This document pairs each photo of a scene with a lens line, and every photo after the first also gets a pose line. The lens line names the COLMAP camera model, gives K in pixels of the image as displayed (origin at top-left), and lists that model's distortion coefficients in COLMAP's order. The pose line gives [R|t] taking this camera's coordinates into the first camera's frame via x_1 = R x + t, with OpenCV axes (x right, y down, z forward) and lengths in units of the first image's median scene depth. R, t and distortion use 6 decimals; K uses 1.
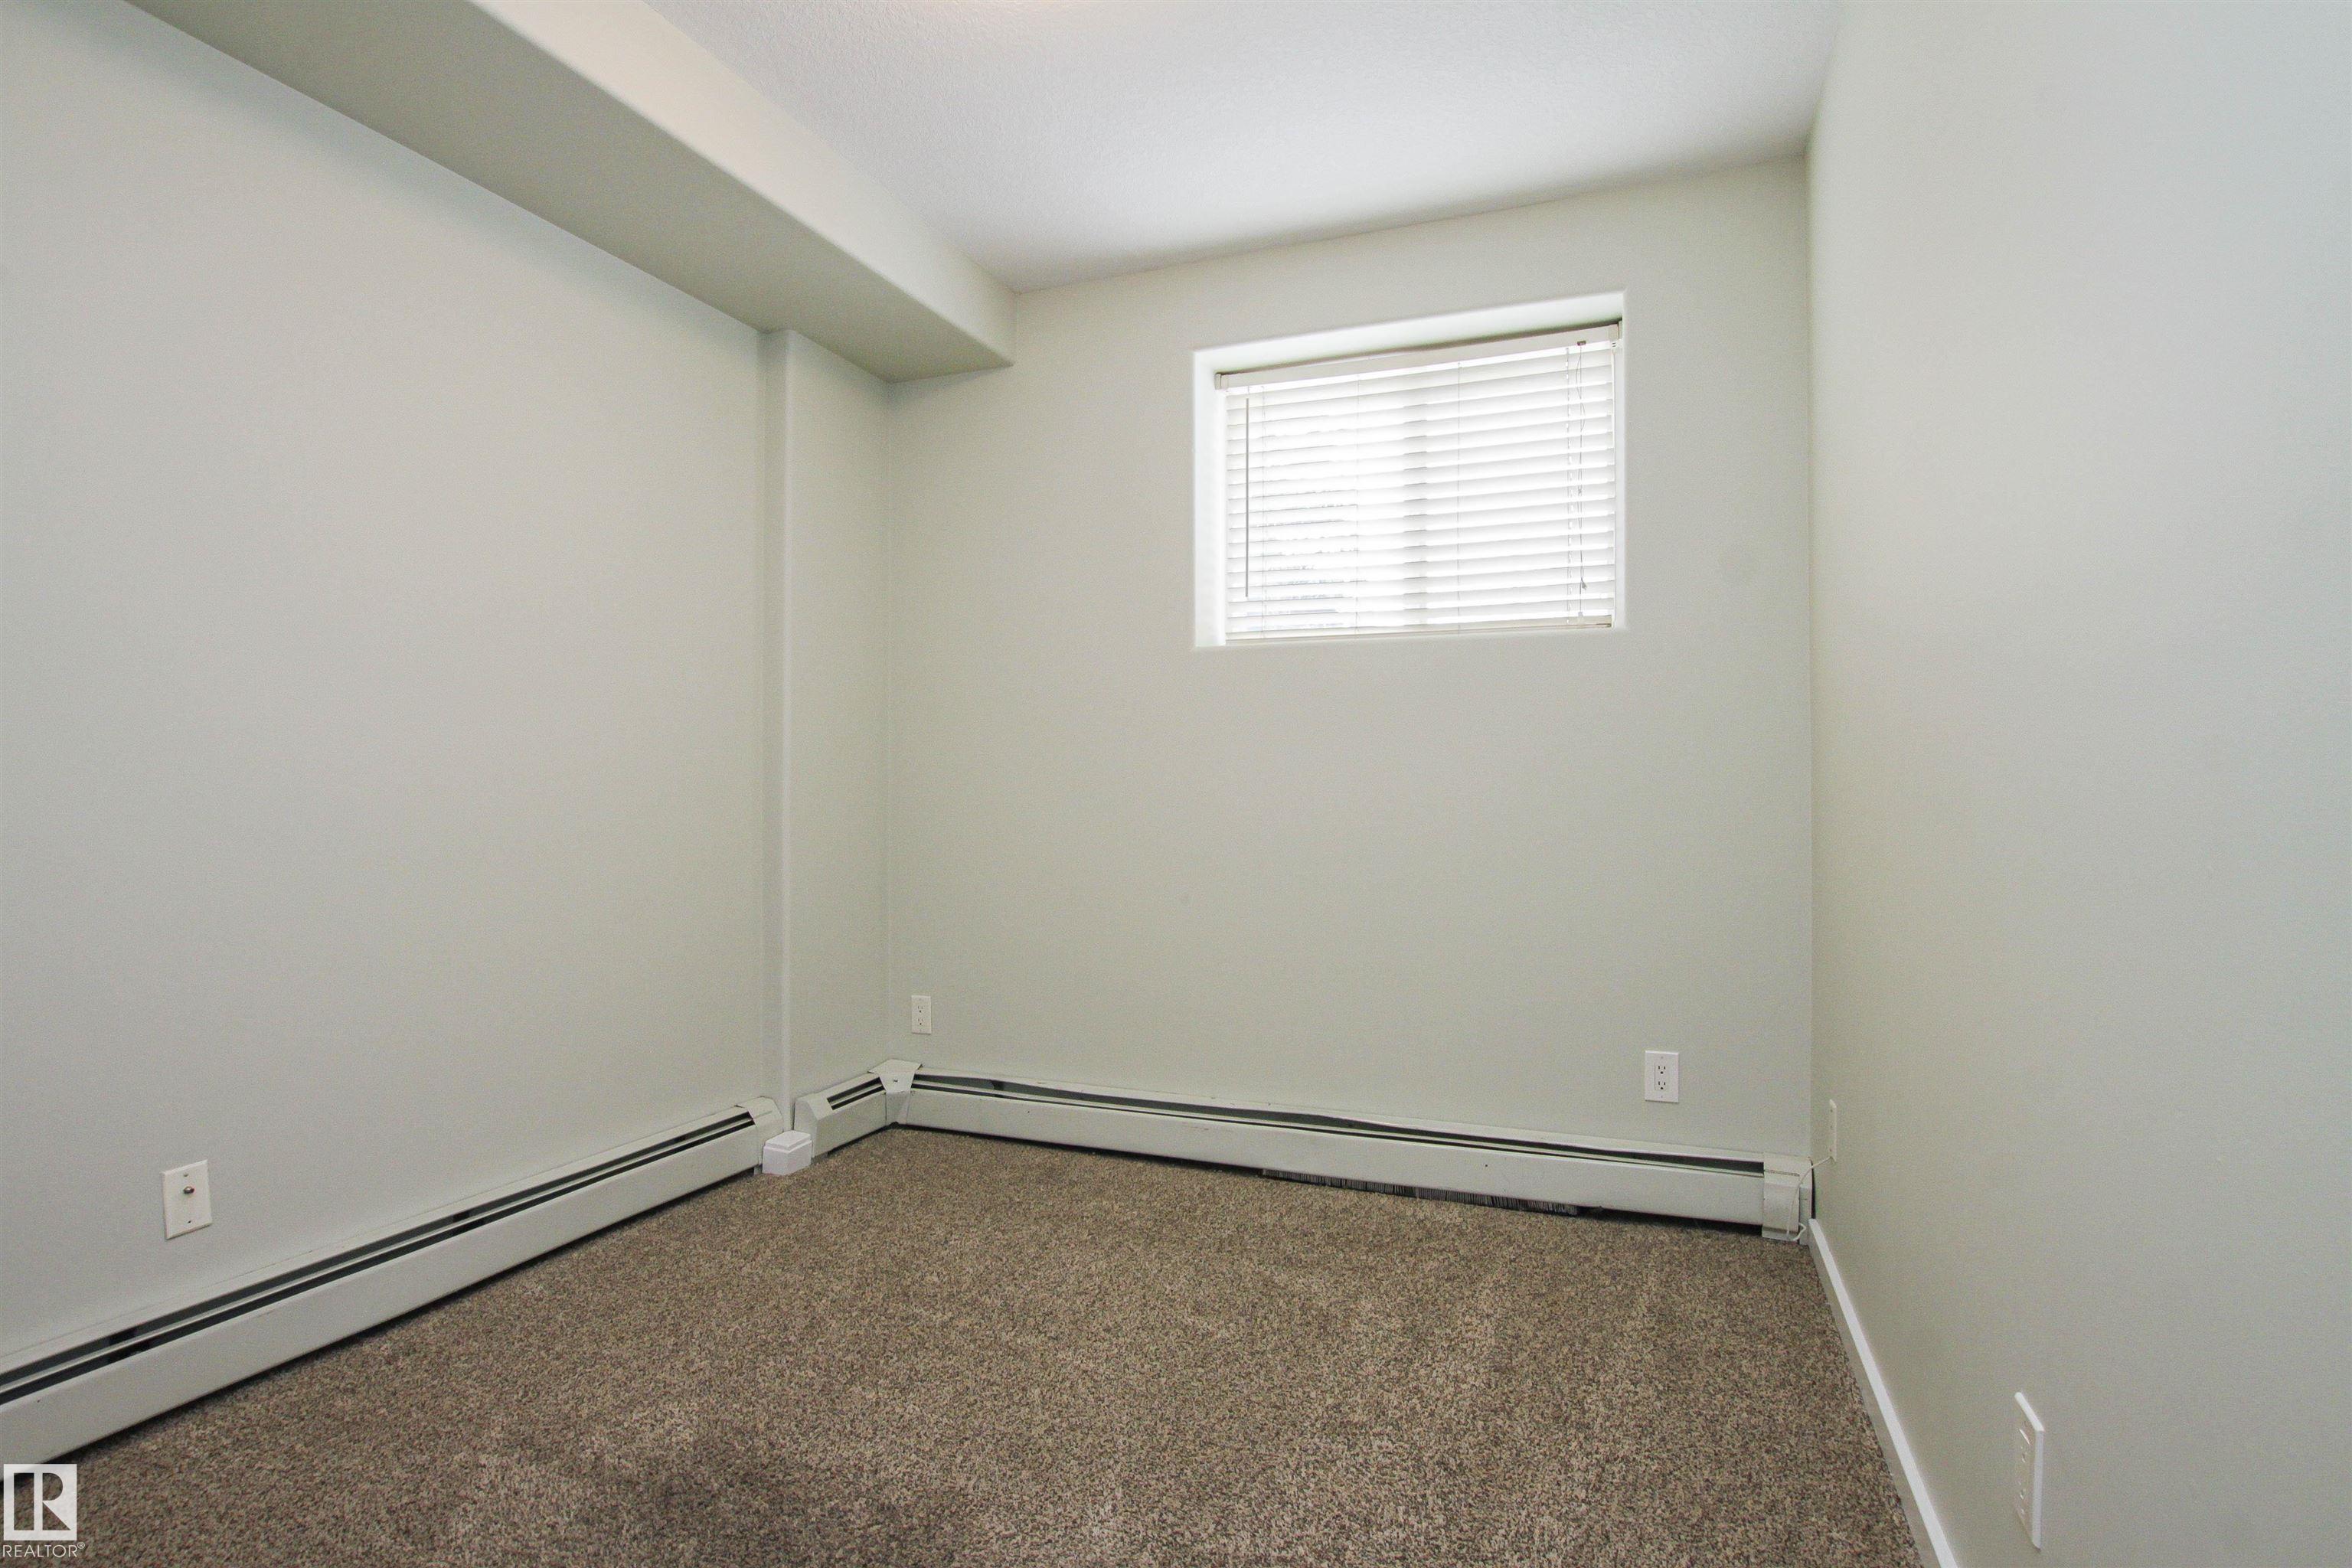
lens RADIAL K [[1162.3, 0, 1156.9], [0, 1162.3, 773.6], [0, 0, 1]] dist [-0.033310, 0.005603]
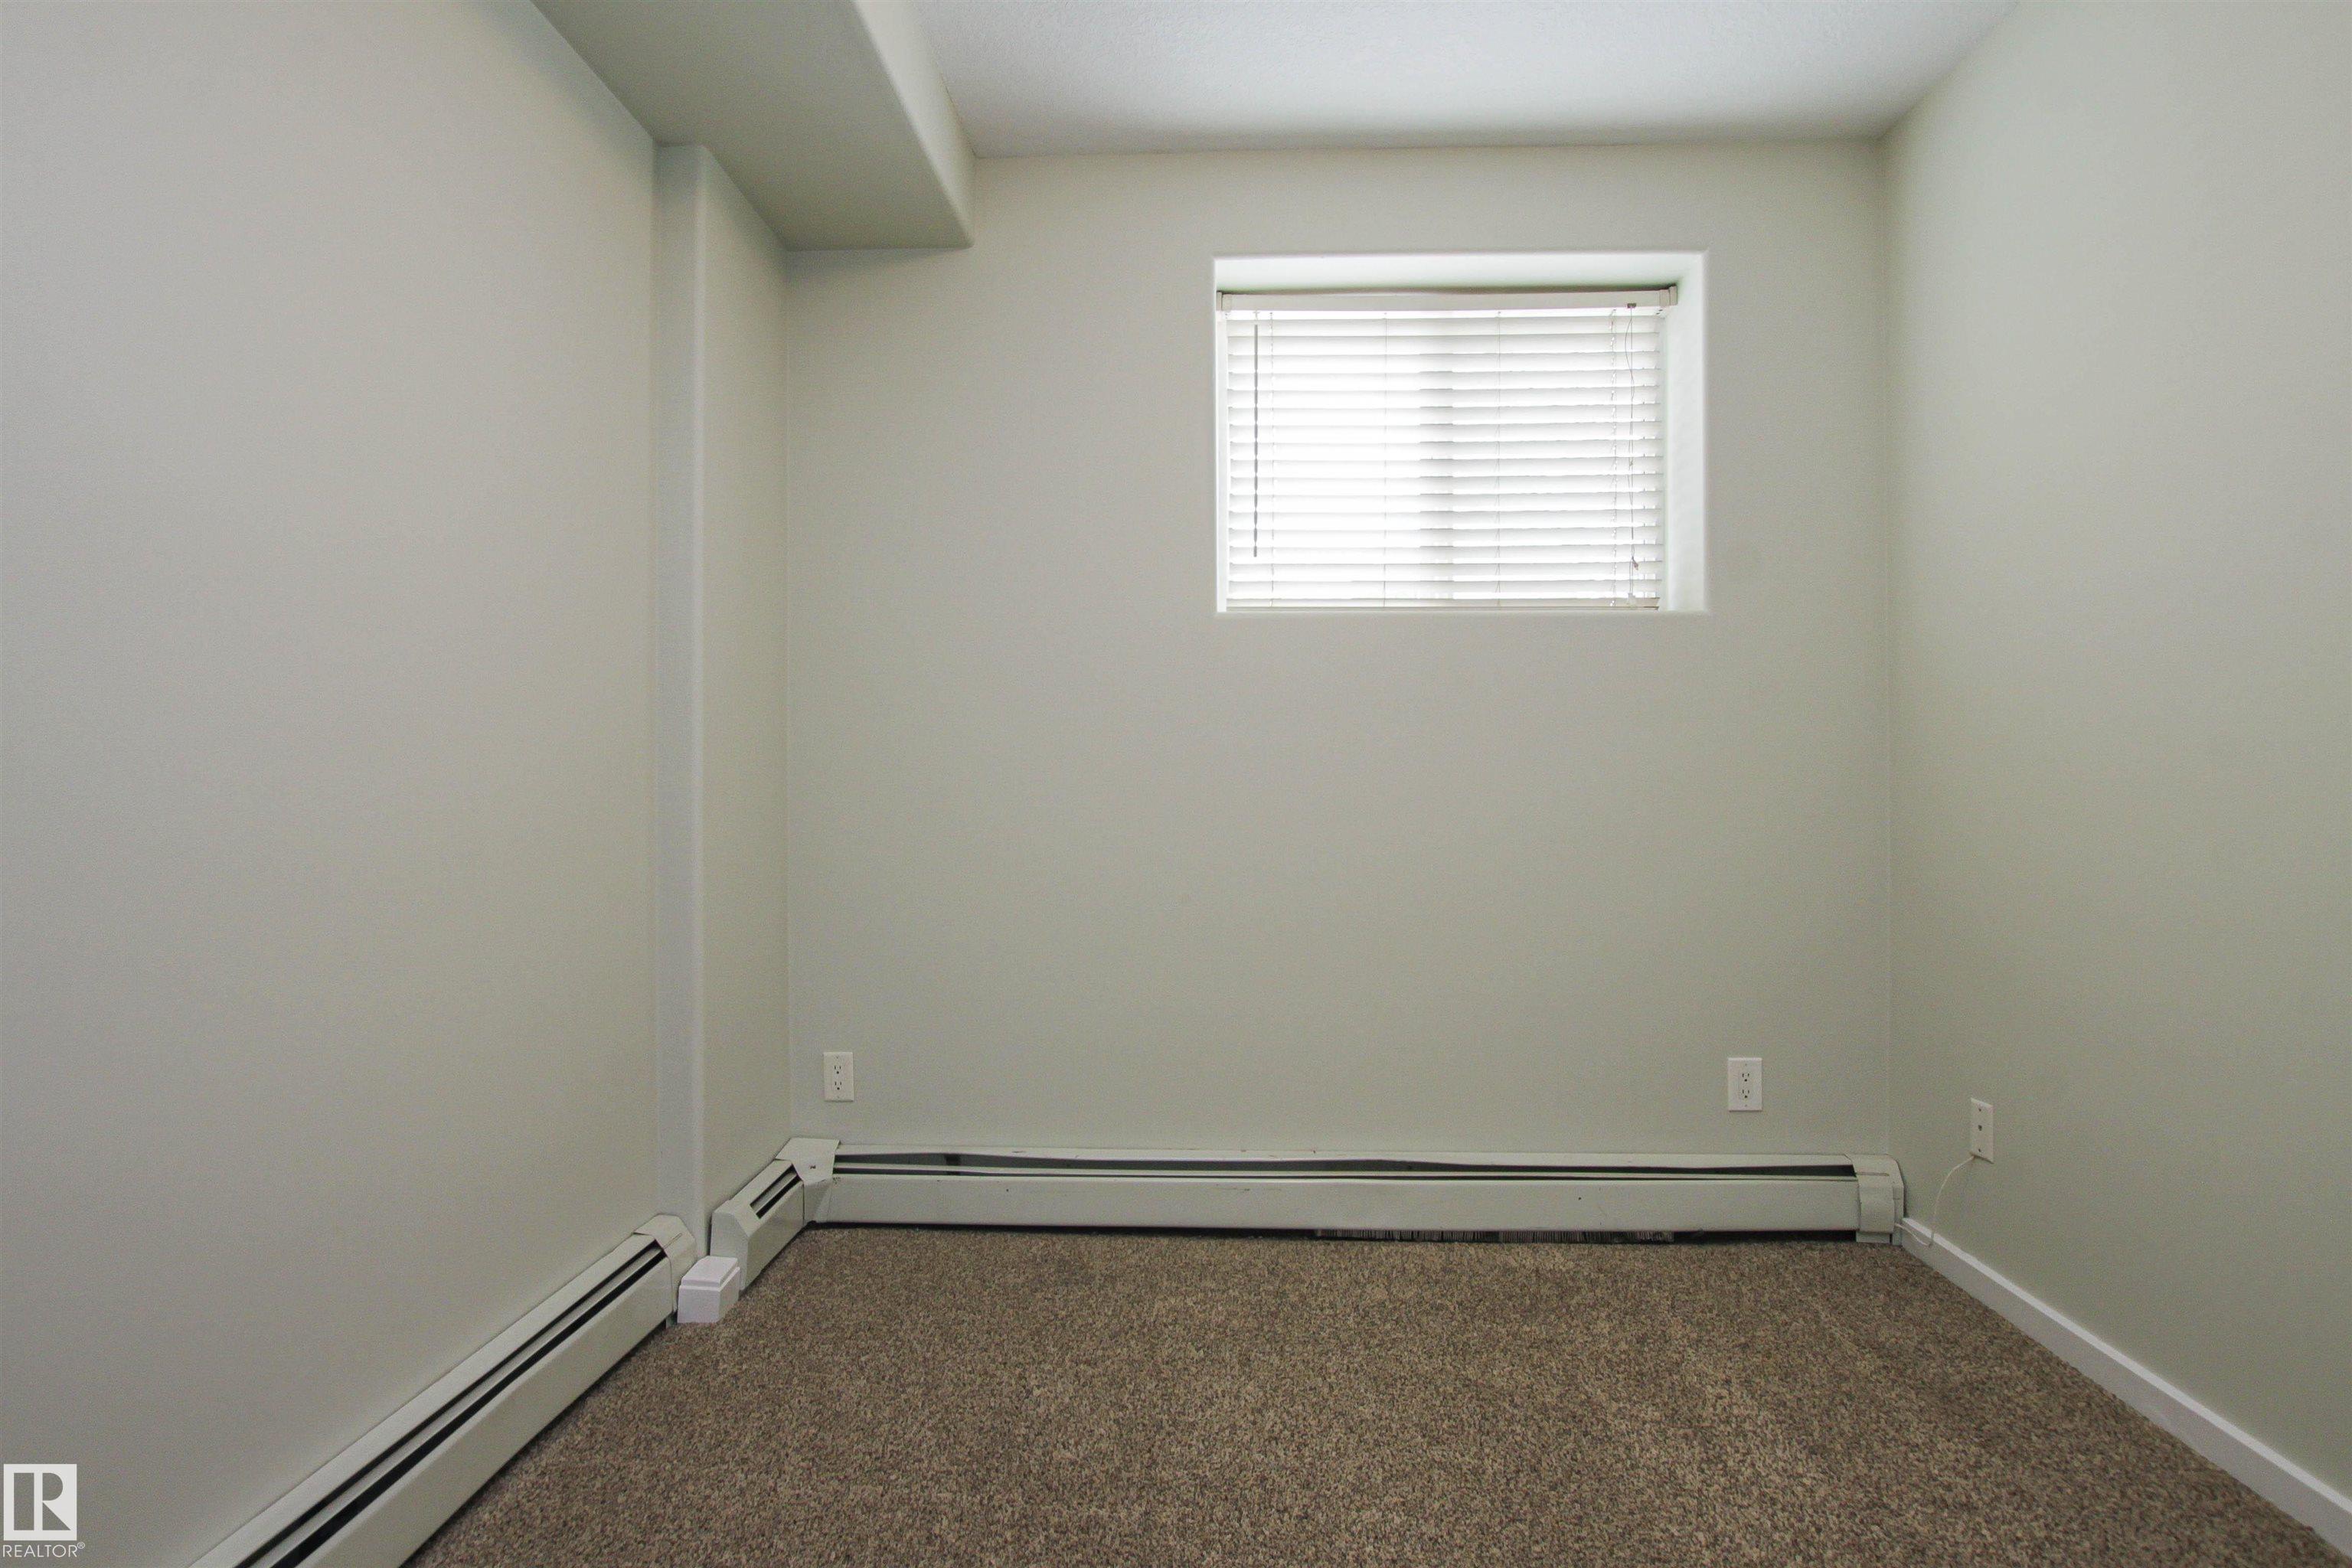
lens RADIAL K [[1162.3, 0, 1109.7], [0, 1162.3, 775.4], [0, 0, 1]] dist [-0.033310, 0.005603]
pose [[0.944410, 0.001127, 0.328769, -0.333458], [-0.002843, 0.999985, 0.004739, 0.004669], [-0.328758, -0.005410, 0.944399, 0.252588]]
